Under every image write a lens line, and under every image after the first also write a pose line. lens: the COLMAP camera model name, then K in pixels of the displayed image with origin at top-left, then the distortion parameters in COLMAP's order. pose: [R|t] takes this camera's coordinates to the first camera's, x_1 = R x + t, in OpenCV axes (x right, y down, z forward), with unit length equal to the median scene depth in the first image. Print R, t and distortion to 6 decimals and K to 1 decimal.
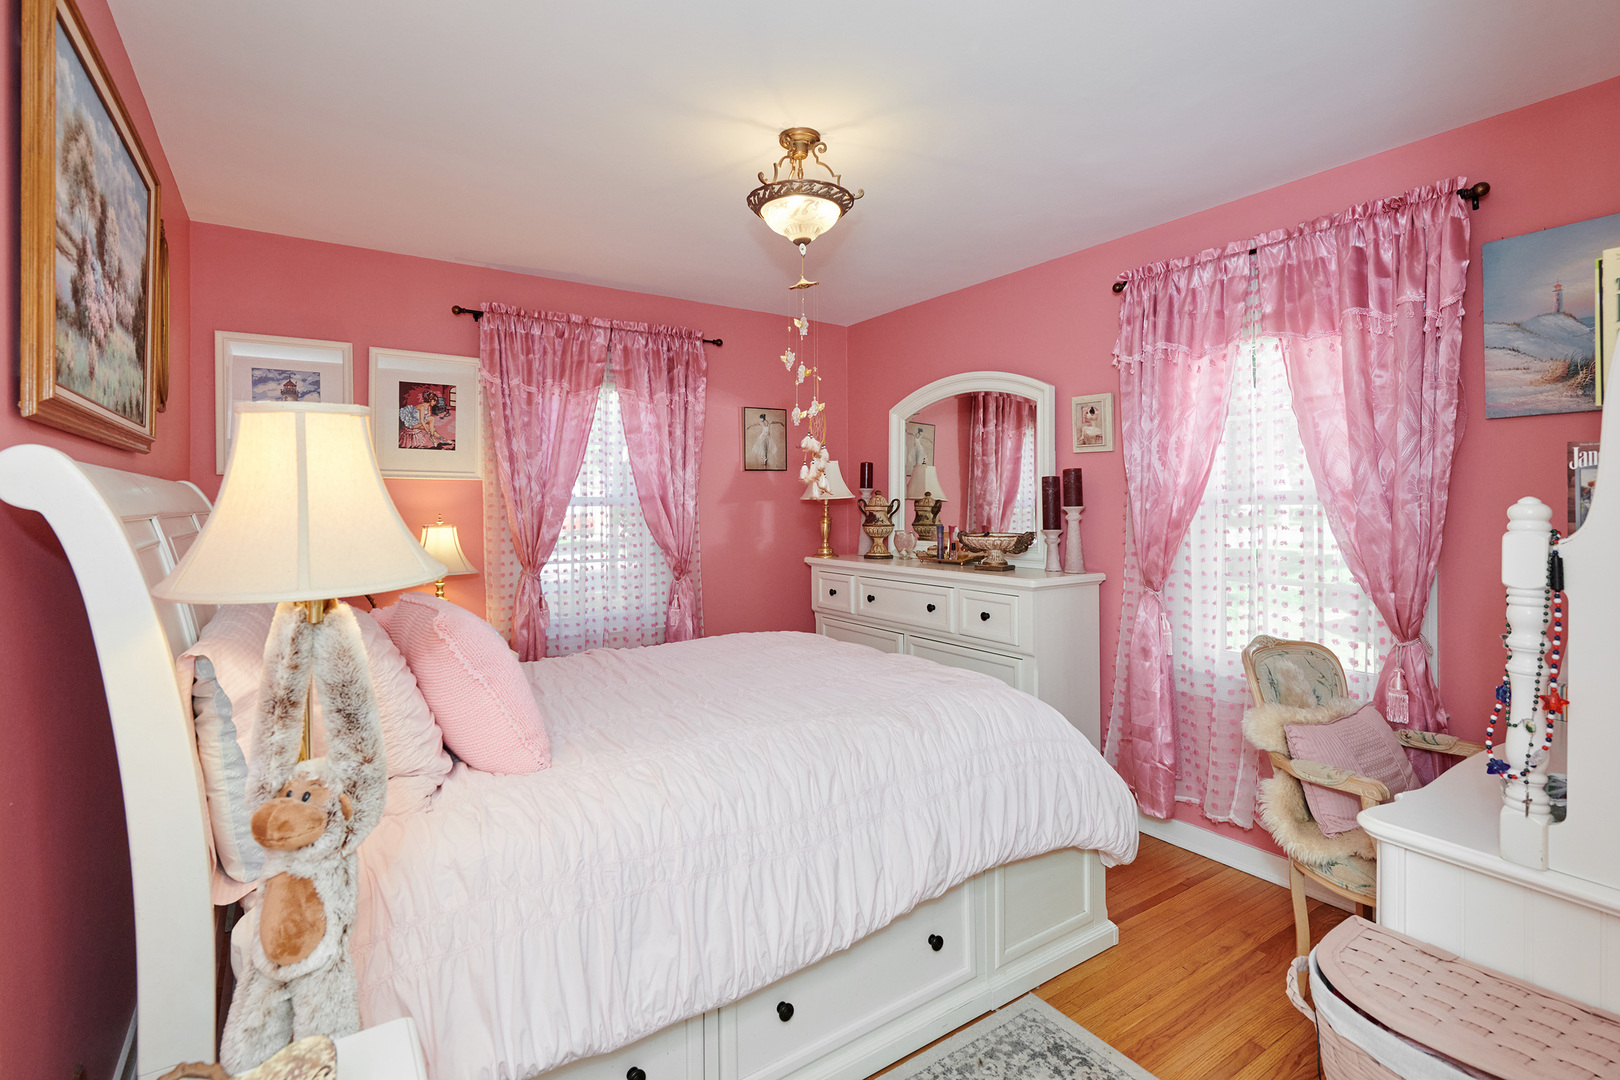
lens RADIAL K [[739.5, 0, 786.5], [0, 739.5, 507.7], [0, 0, 1]] dist [0.003167, -0.000742]
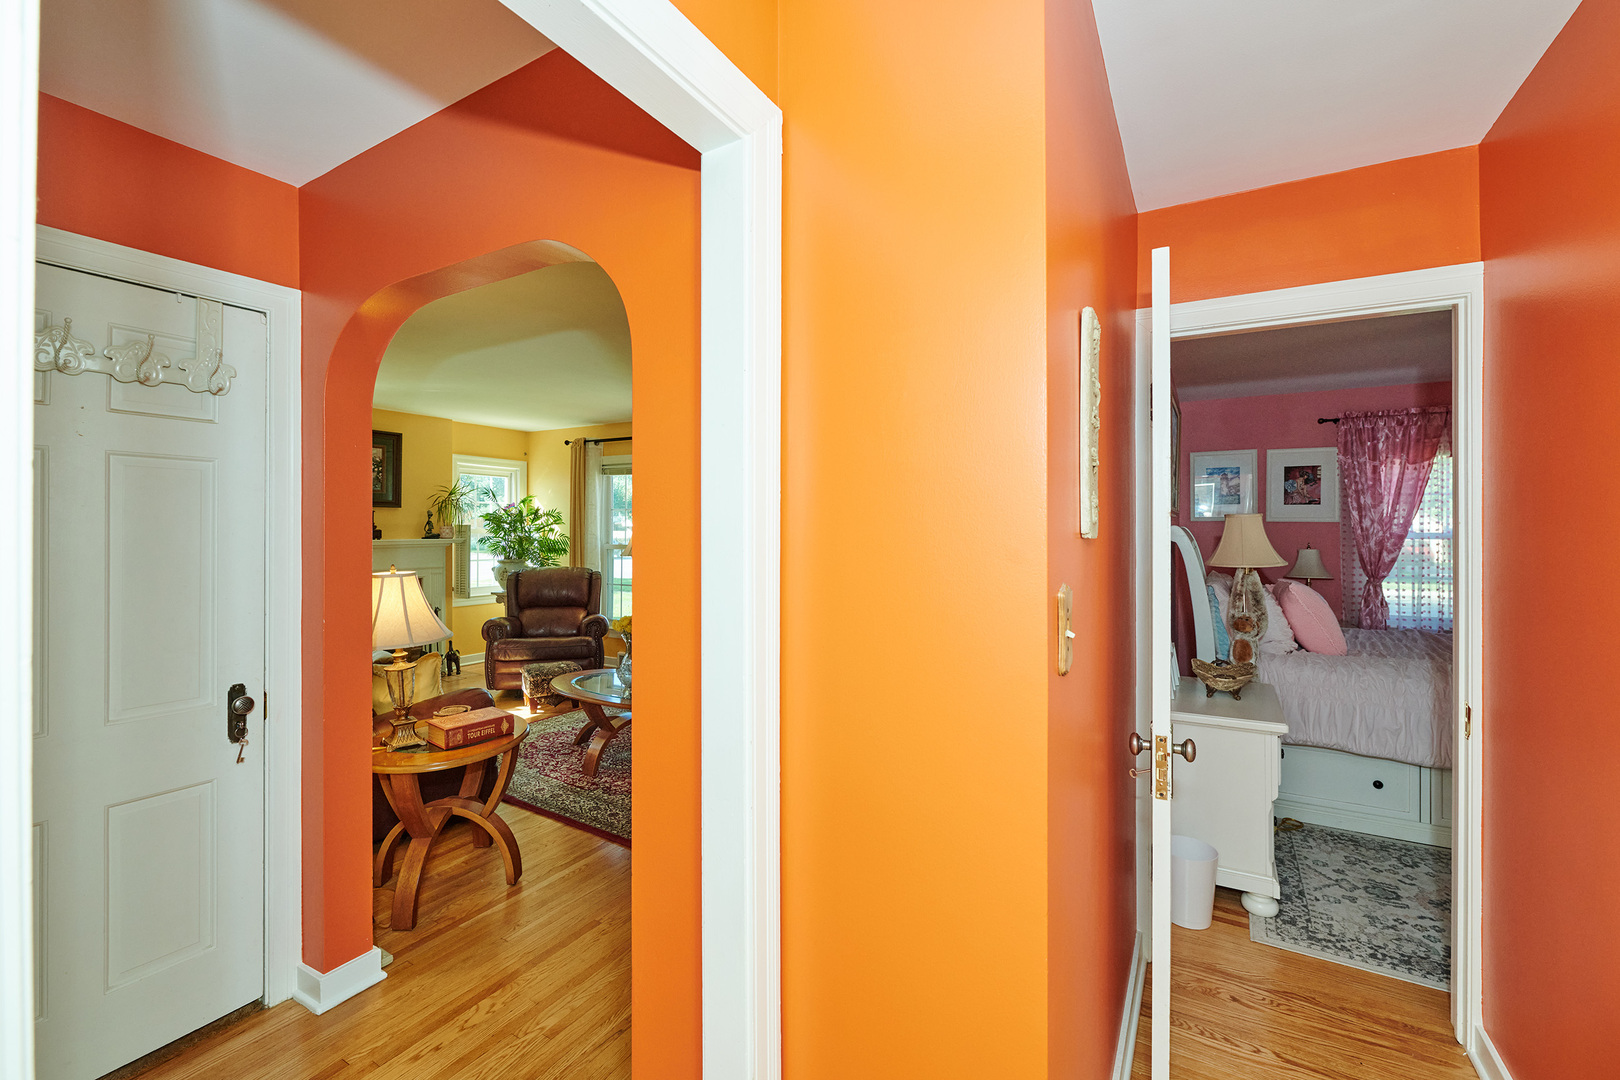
lens RADIAL K [[689.9, 0, 814.6], [0, 689.9, 527.8], [0, 0, 1]] dist [-0.000240, -0.001952]
pose [[0.453962, 0.001771, -0.891019, 0.413436], [-0.004122, 0.999991, -0.000113, -0.020514], [0.891012, 0.003724, 0.453965, -0.709090]]
